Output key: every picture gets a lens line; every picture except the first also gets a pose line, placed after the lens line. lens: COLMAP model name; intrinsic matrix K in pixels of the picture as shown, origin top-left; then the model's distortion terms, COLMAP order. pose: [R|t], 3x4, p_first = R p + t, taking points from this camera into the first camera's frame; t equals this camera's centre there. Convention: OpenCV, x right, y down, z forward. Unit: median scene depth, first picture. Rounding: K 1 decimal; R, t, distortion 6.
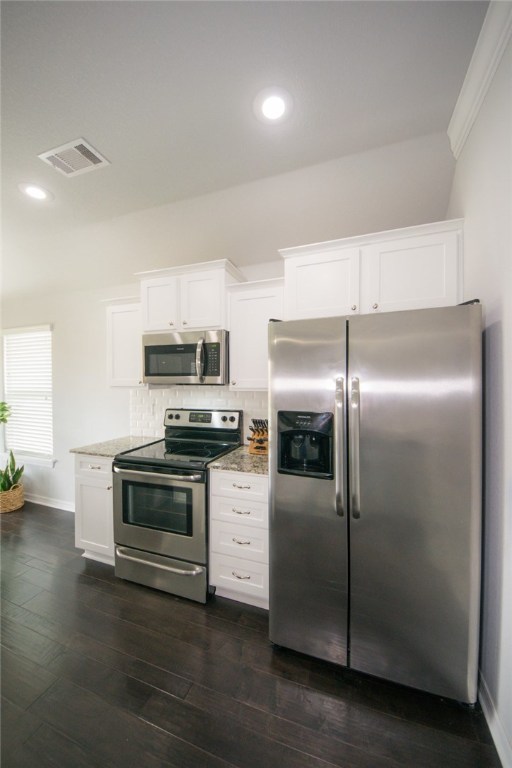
lens RADIAL K [[279.8, 0, 257.5], [0, 279.8, 382.2], [0, 0, 1]] dist [0.005793, -0.007917]
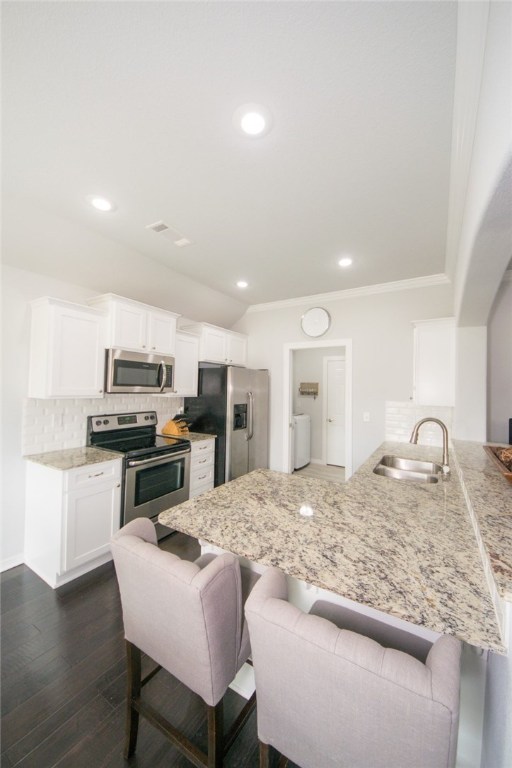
lens RADIAL K [[279.8, 0, 262.8], [0, 279.8, 383.9], [0, 0, 1]] dist [0.005793, -0.007917]
pose [[0.203306, 0.028188, 0.978709, -1.324901], [-0.011167, 0.999587, -0.026469, -0.005976], [-0.979052, -0.005548, 0.203537, 0.168109]]
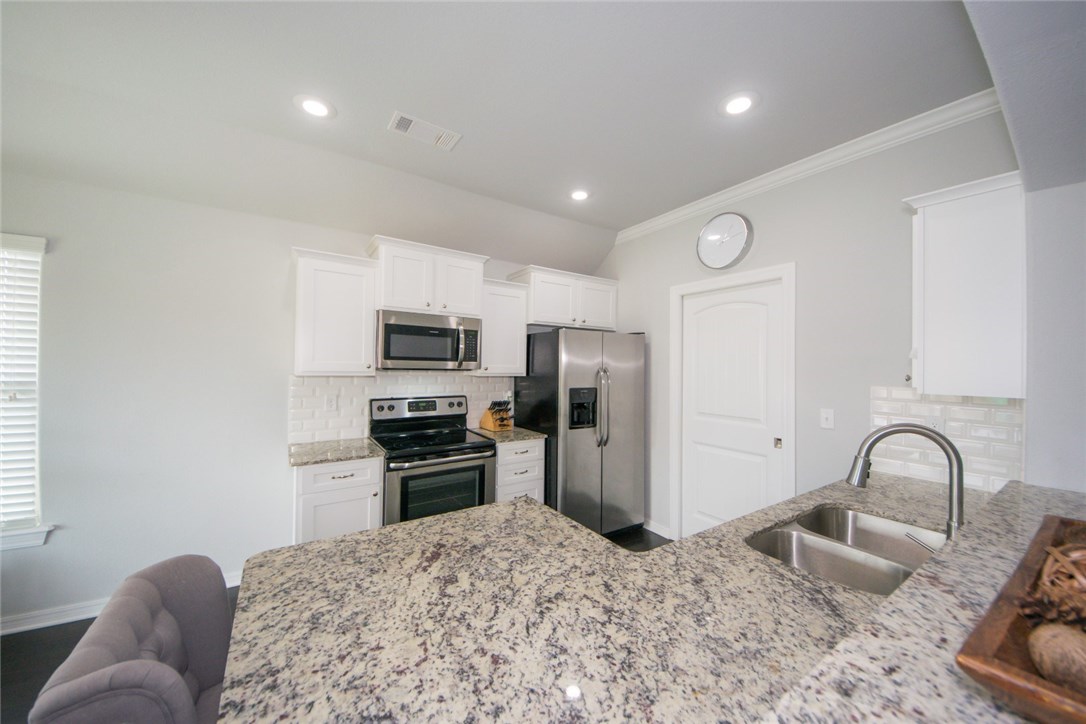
lens RADIAL K [[395.7, 0, 539.4], [0, 395.7, 368.6], [0, 0, 1]] dist [0.005793, -0.007917]
pose [[0.591153, 0.009491, 0.806503, -1.038798], [-0.011036, 0.999932, -0.003678, 0.005370], [-0.806484, -0.006727, 0.591218, -0.070535]]
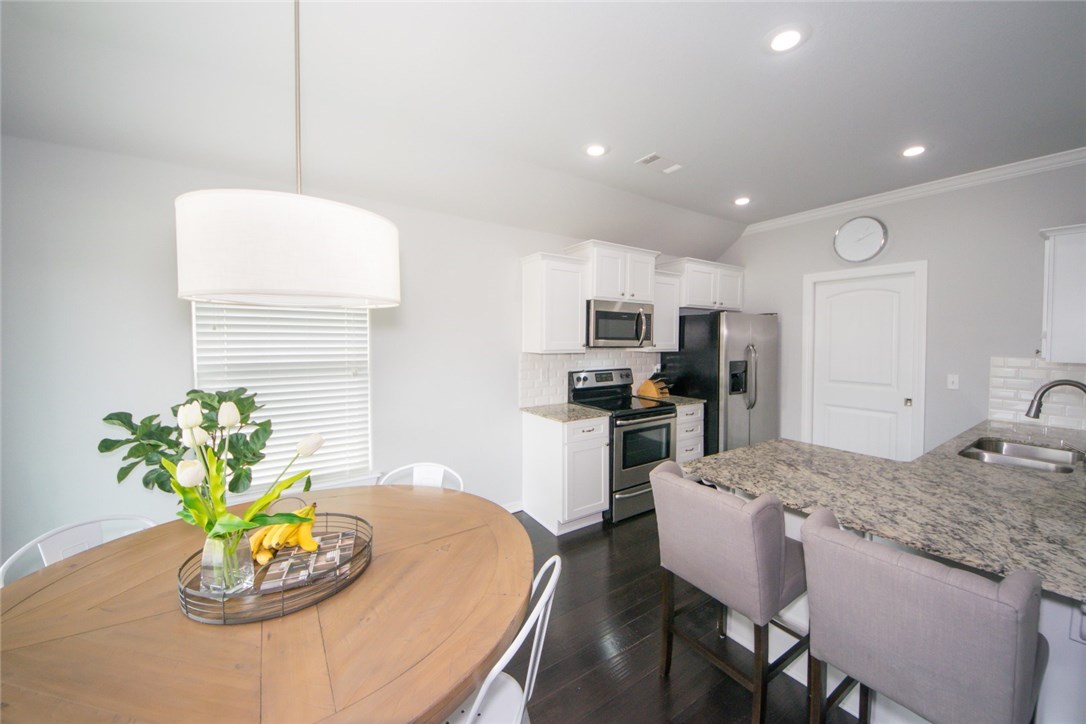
lens RADIAL K [[395.7, 0, 571.1], [0, 395.7, 355.7], [0, 0, 1]] dist [0.005793, -0.007917]
pose [[0.587840, -0.025691, 0.808569, -1.579889], [-0.000626, 0.999481, 0.032212, -0.008677], [-0.808977, -0.019441, 0.587519, 0.191147]]
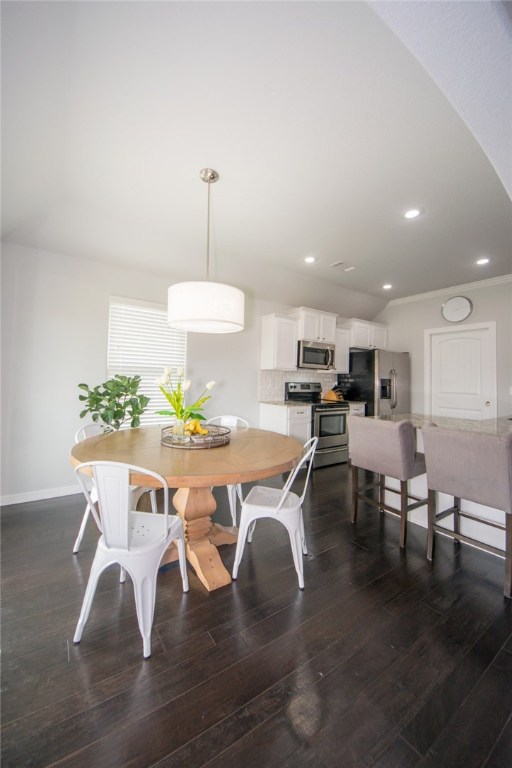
lens RADIAL K [[279.8, 0, 252.1], [0, 279.8, 370.6], [0, 0, 1]] dist [0.005793, -0.007917]
pose [[0.610514, 0.045199, 0.790715, -1.954777], [-0.024398, 0.998970, -0.038265, 0.100368], [-0.791630, 0.004070, 0.610988, 0.138589]]
